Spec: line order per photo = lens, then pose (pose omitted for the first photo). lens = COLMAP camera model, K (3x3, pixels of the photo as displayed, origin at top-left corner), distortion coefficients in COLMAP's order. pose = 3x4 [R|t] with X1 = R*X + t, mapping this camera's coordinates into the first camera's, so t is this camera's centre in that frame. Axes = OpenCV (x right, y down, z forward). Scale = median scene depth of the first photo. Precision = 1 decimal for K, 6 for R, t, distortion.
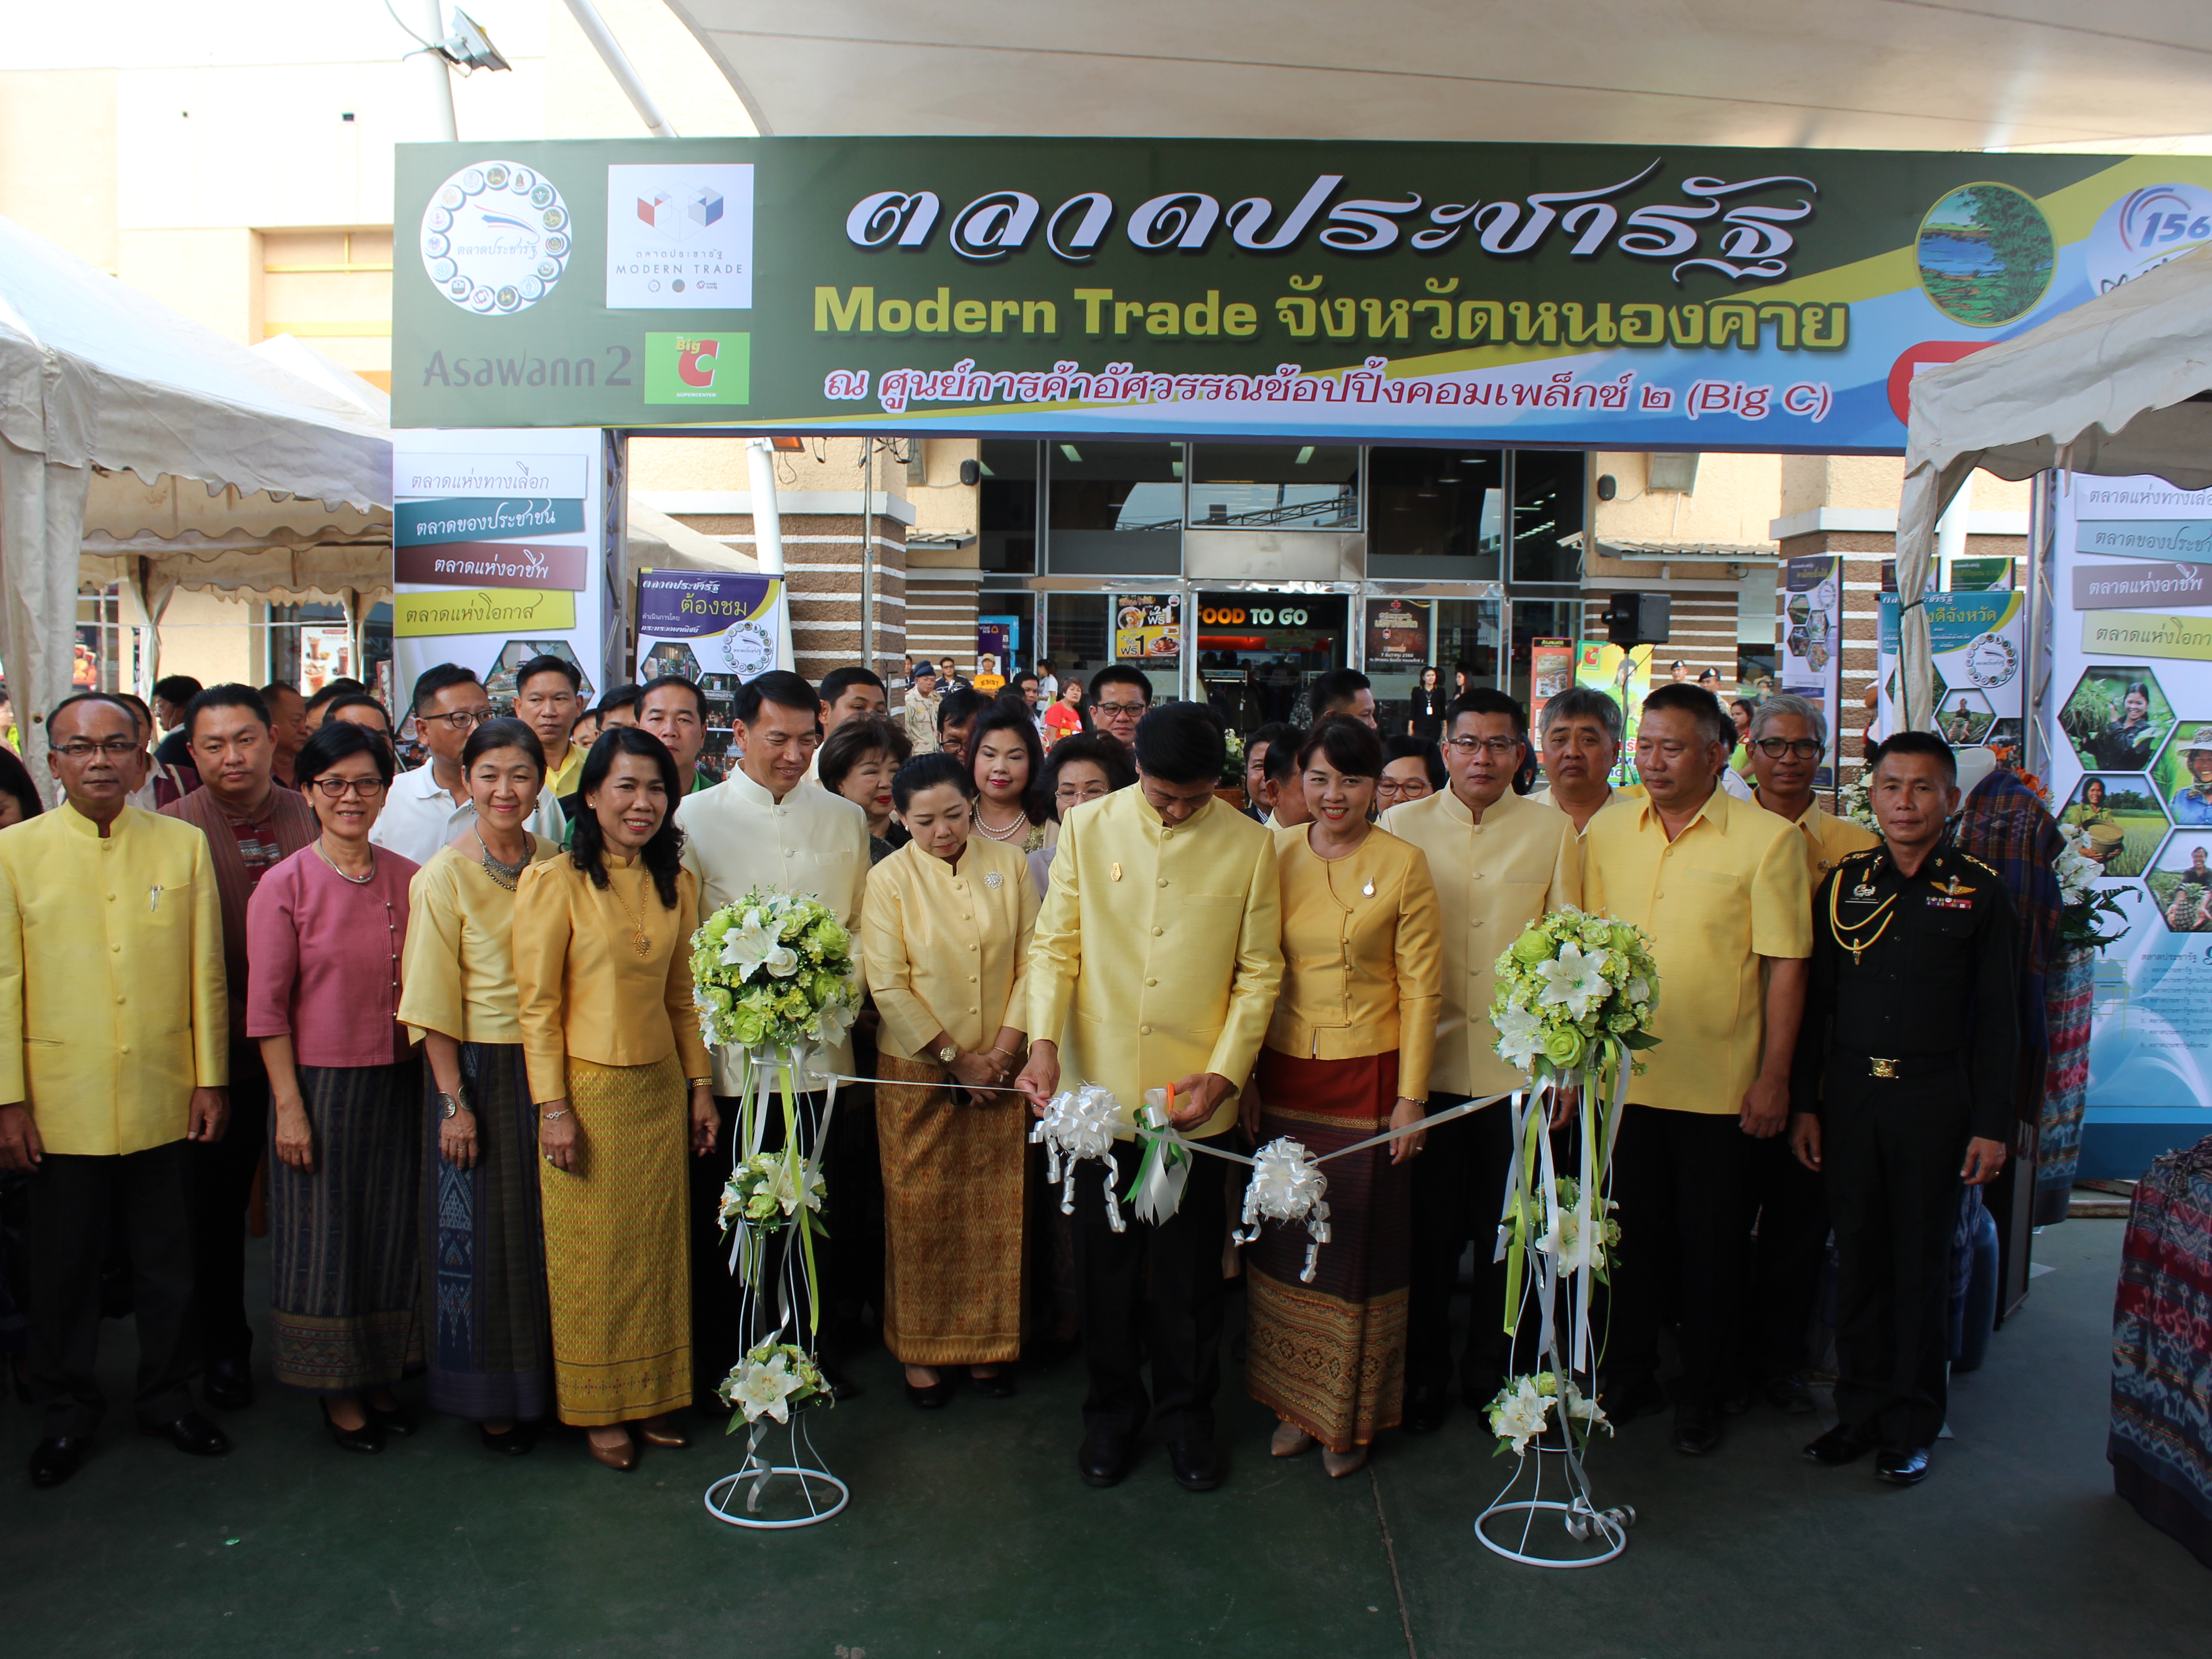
lens RADIAL K [[2021.6, 0, 1098.2], [0, 2021.6, 817.8], [0, 0, 1]] dist [-0.163388, 0.141766]
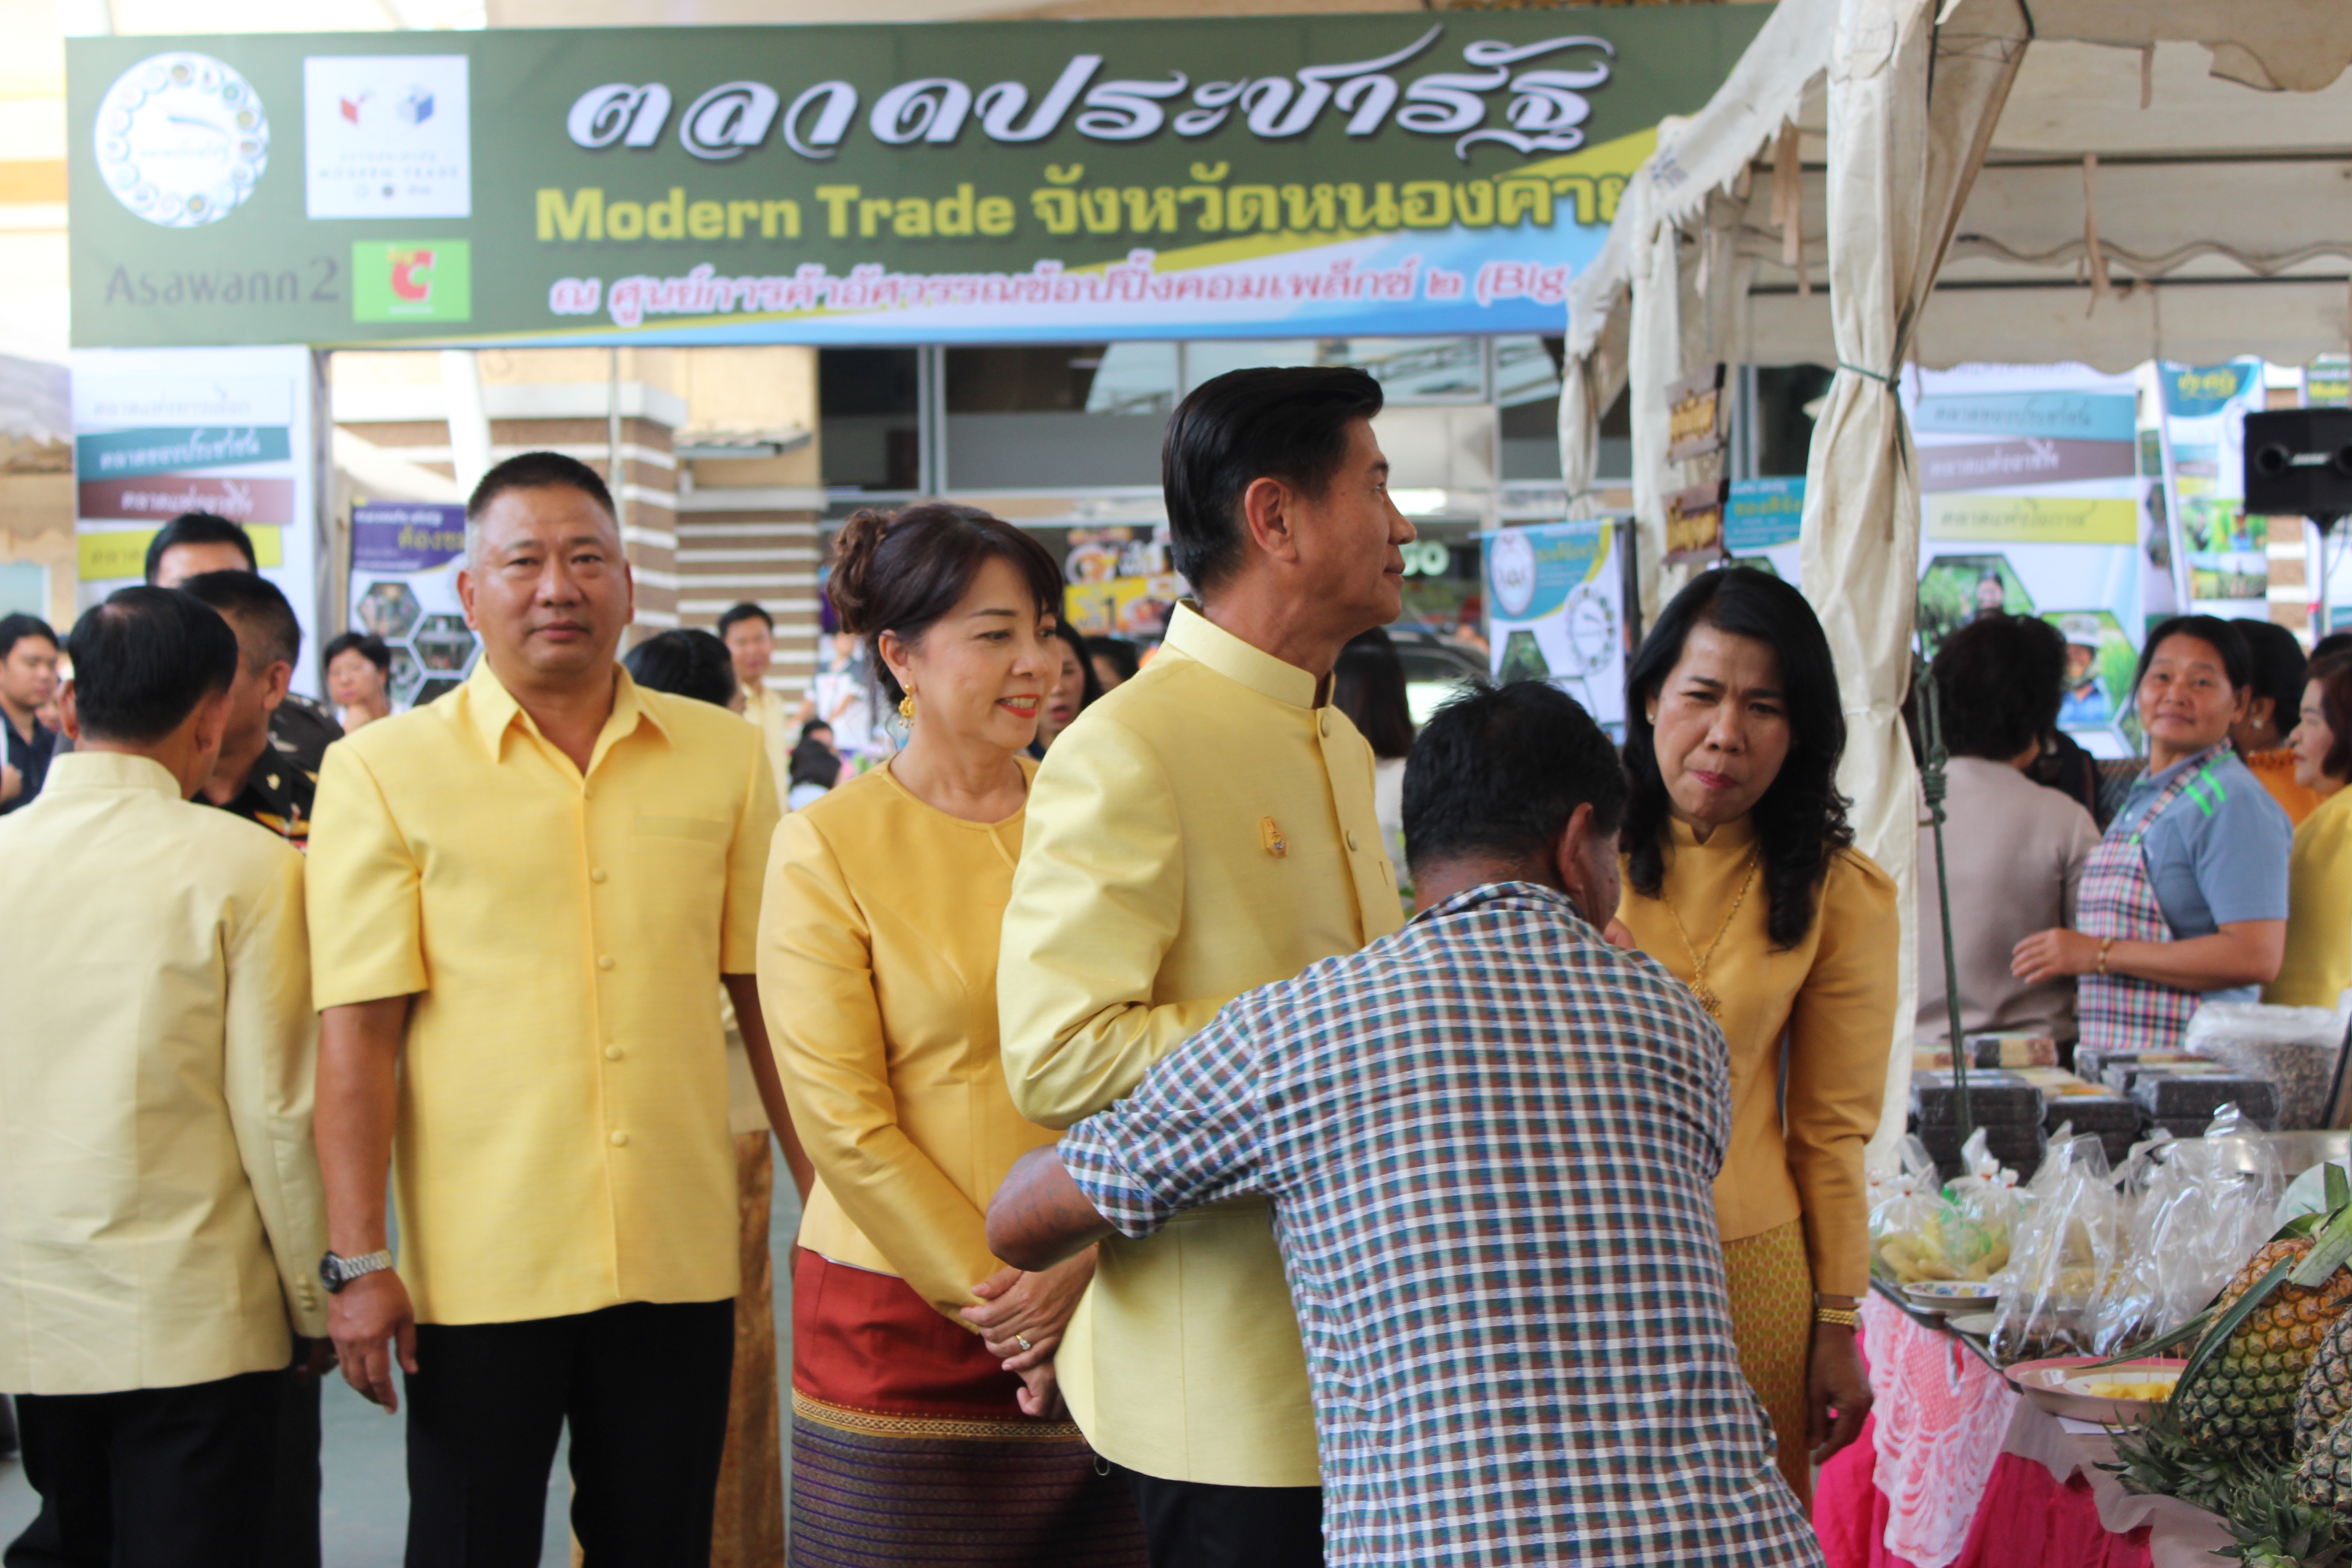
lens RADIAL K [[4431.1, 0, 1178.1], [0, 4431.1, 785.8], [0, 0, 1]] dist [-0.005536, 0.334557]
pose [[0.999566, -0.029098, 0.004503, 0.138900], [0.029309, 0.997910, -0.057583, 0.137622], [-0.002818, 0.057690, 0.998331, -1.046671]]
